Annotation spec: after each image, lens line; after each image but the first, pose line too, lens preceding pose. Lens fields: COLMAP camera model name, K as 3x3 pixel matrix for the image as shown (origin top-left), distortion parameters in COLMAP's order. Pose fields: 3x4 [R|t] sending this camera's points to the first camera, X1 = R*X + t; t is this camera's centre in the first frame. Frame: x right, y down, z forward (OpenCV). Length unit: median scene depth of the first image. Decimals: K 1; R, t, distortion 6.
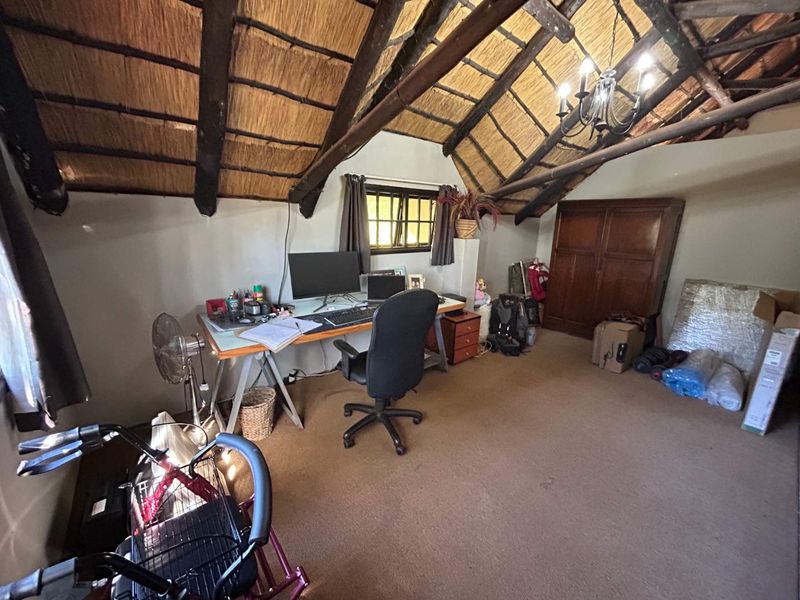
lens RADIAL K [[323.7, 0, 400.5], [0, 323.7, 299.2], [0, 0, 1]] dist [-0.003972, 0.002247]
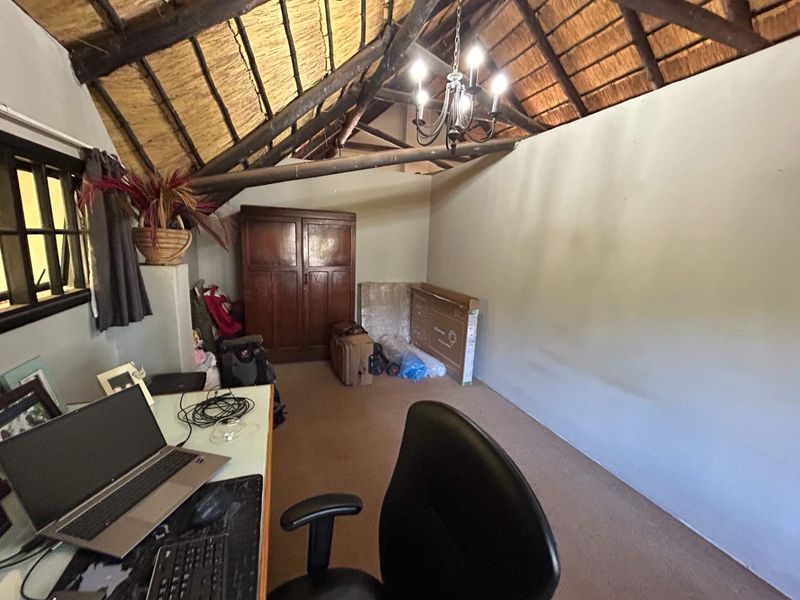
lens RADIAL K [[323.7, 0, 399.1], [0, 323.7, 294.3], [0, 0, 1]] dist [-0.003972, 0.002247]
pose [[0.323075, -0.169887, 0.931000, -0.174795], [0.198424, 0.974049, 0.108886, -0.126759], [-0.925338, 0.149555, 0.348401, 0.495136]]
